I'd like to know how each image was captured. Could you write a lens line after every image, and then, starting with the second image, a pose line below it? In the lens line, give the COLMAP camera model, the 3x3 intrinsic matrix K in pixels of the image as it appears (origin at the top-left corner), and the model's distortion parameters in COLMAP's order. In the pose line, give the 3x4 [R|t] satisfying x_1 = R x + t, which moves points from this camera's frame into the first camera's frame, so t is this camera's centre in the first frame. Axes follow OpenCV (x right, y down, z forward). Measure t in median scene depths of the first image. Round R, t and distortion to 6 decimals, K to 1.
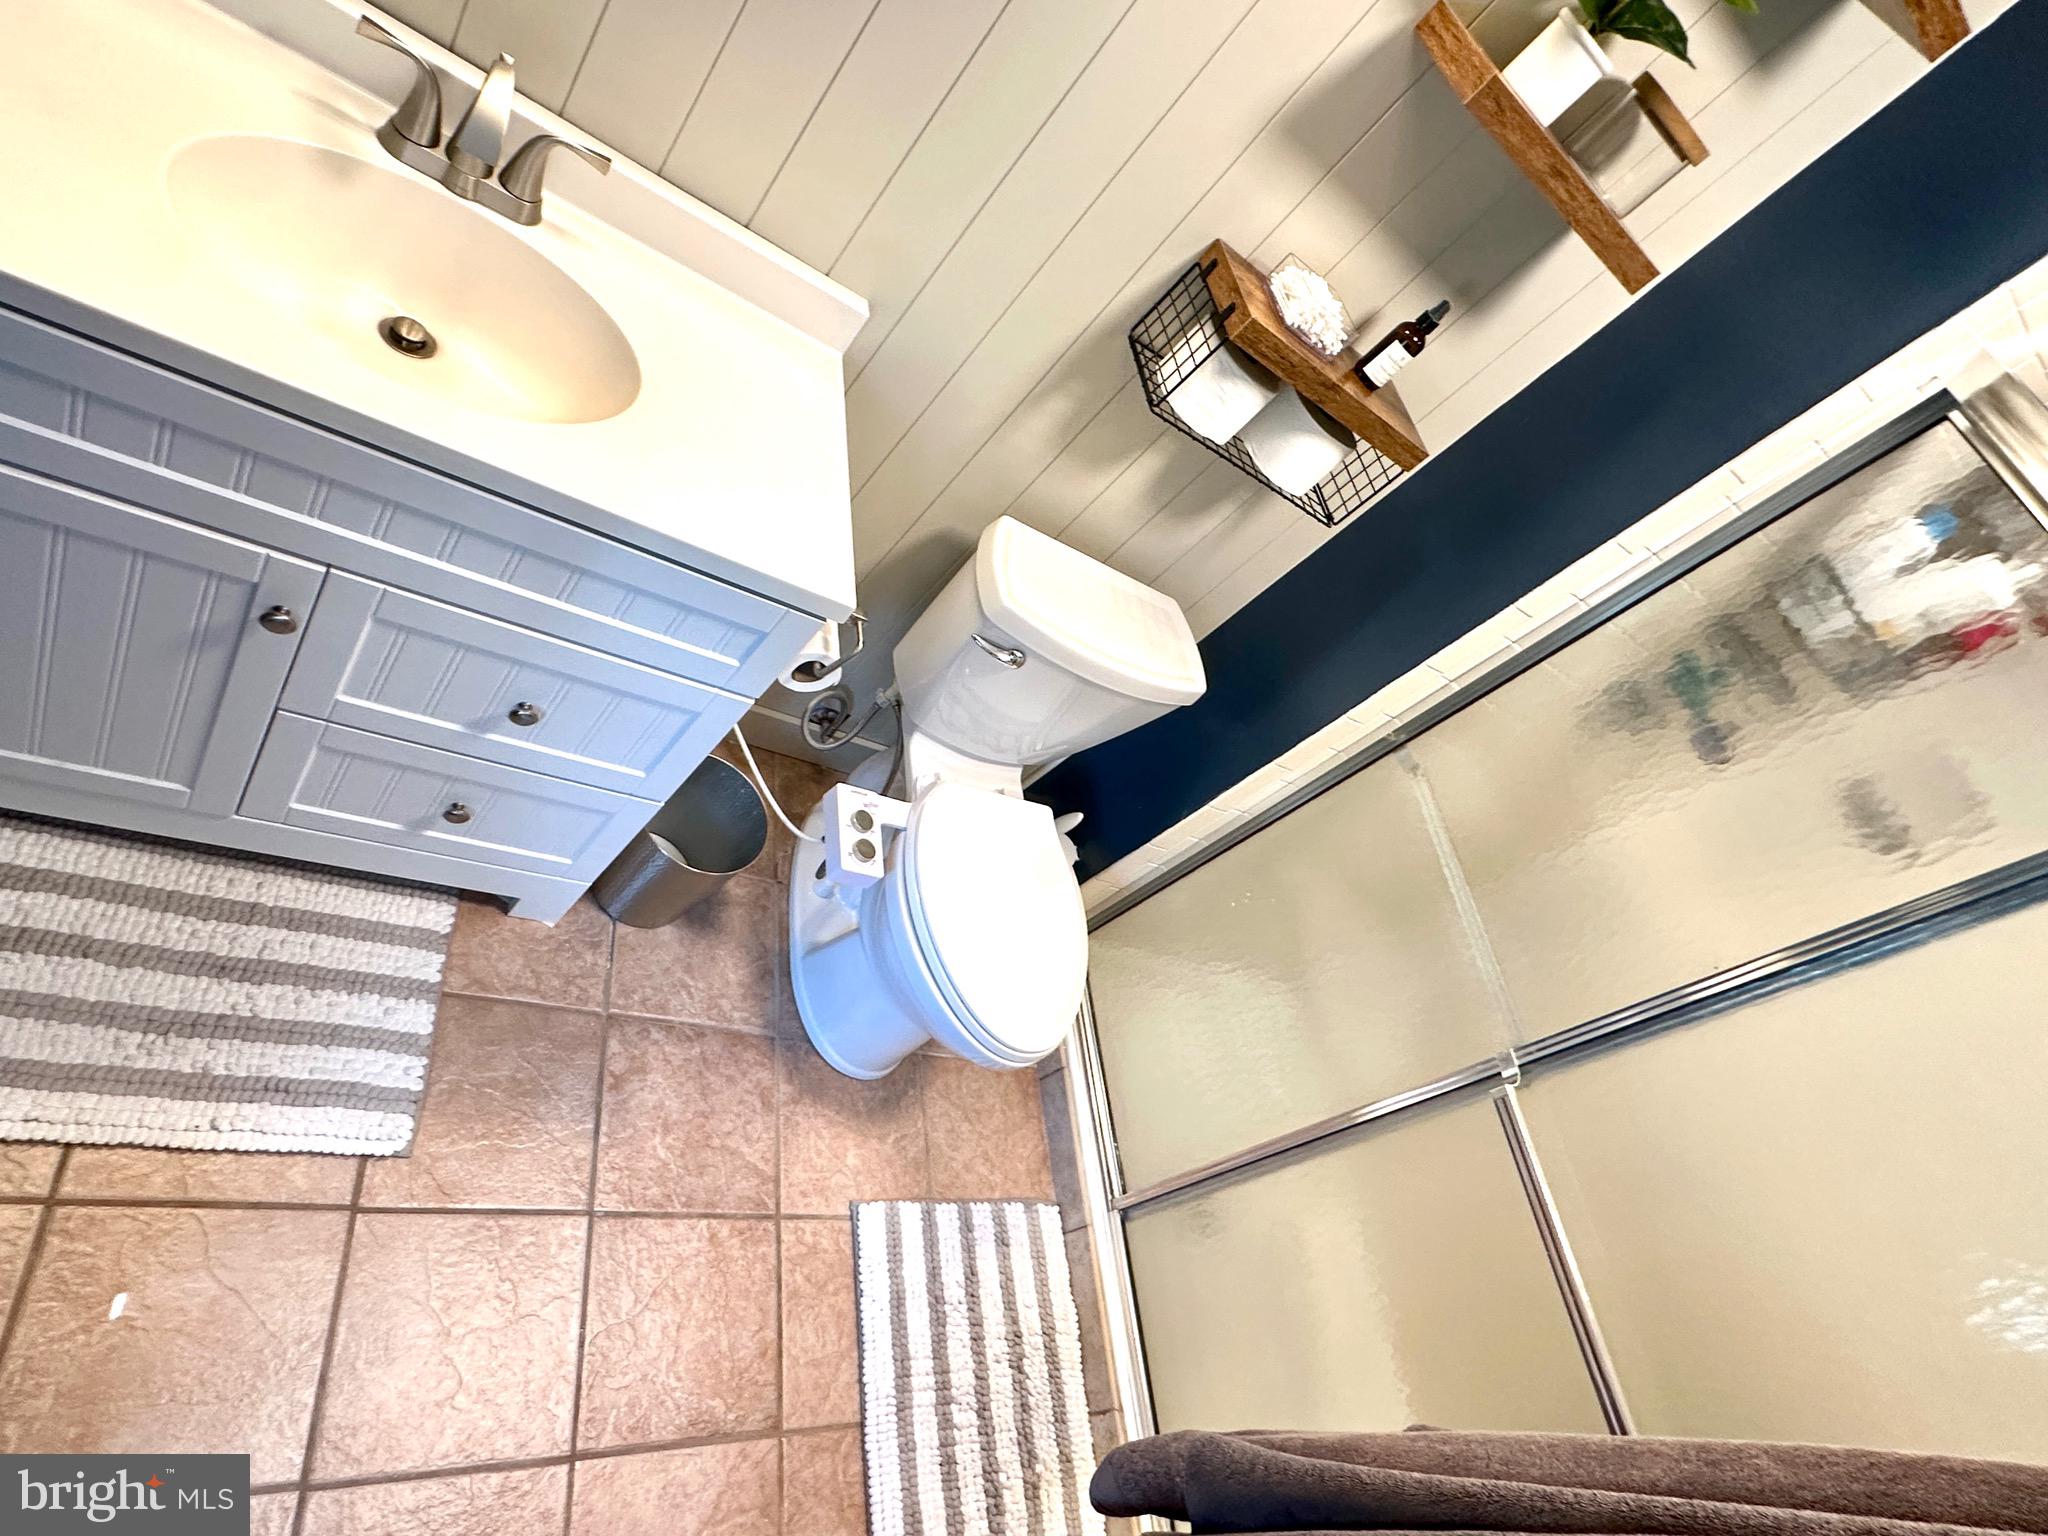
lens RADIAL K [[1061.3, 0, 1029.0], [0, 1061.3, 760.1], [0, 0, 1]] dist [-0.002595, 0.001372]
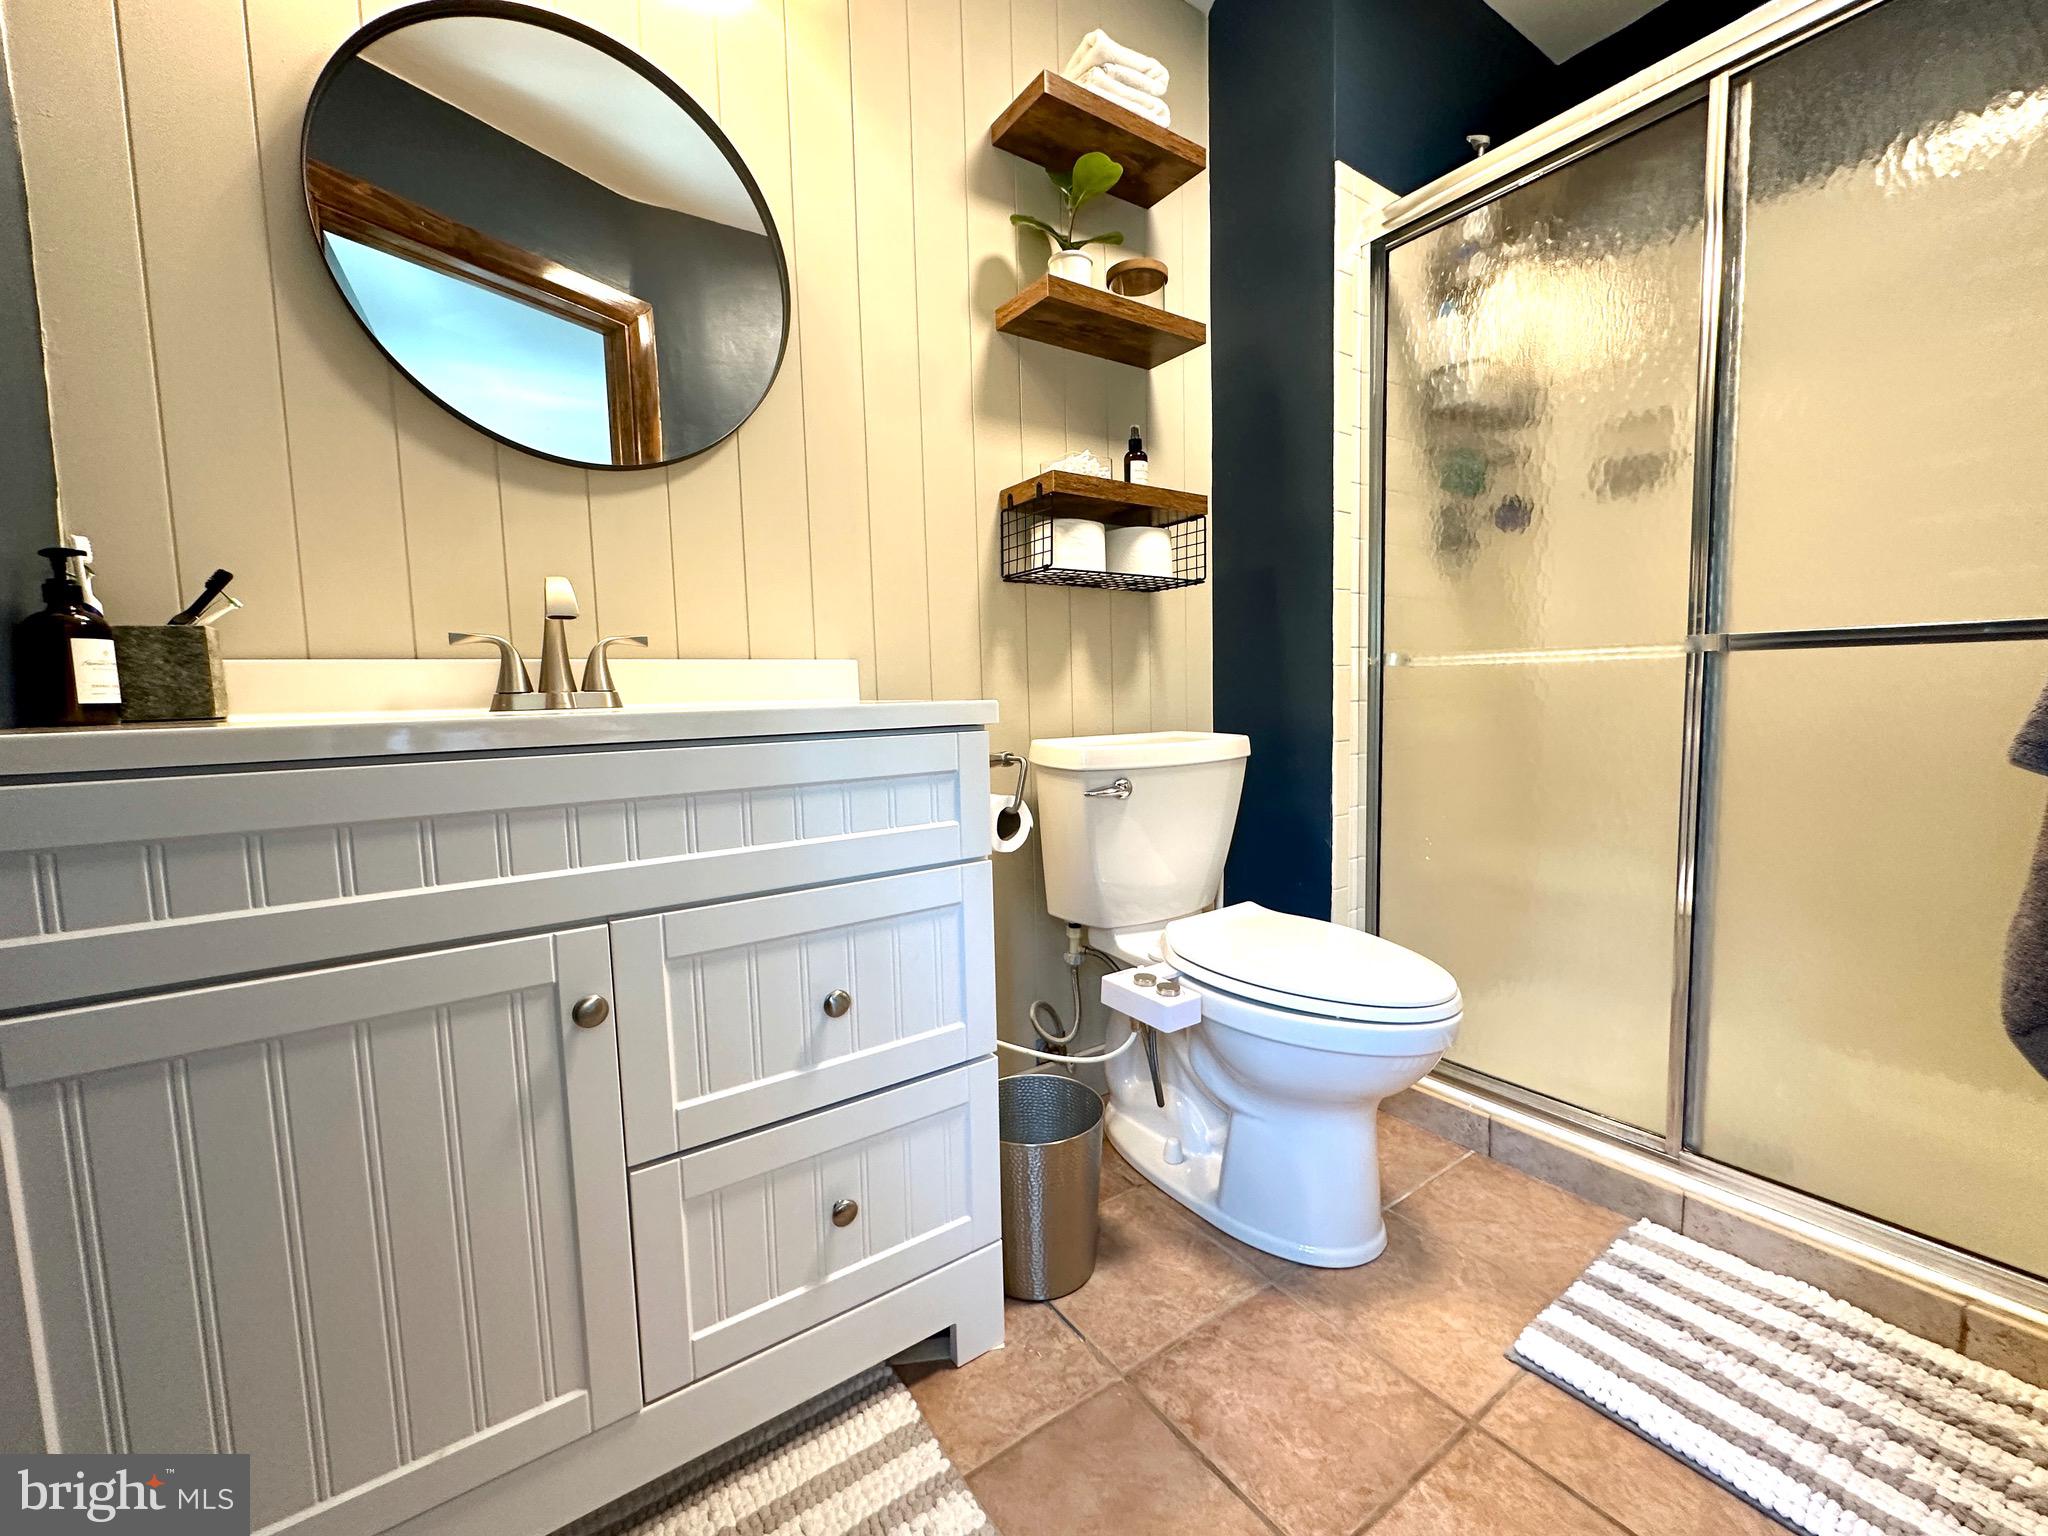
lens RADIAL K [[818.4, 0, 1027.4], [0, 818.4, 760.9], [0, 0, 1]] dist [-0.004890, 0.002148]
pose [[0.691952, -0.670960, 0.266487, -0.302890], [0.697206, 0.525253, -0.487865, 0.251524], [0.187365, 0.523376, 0.831247, 0.210272]]
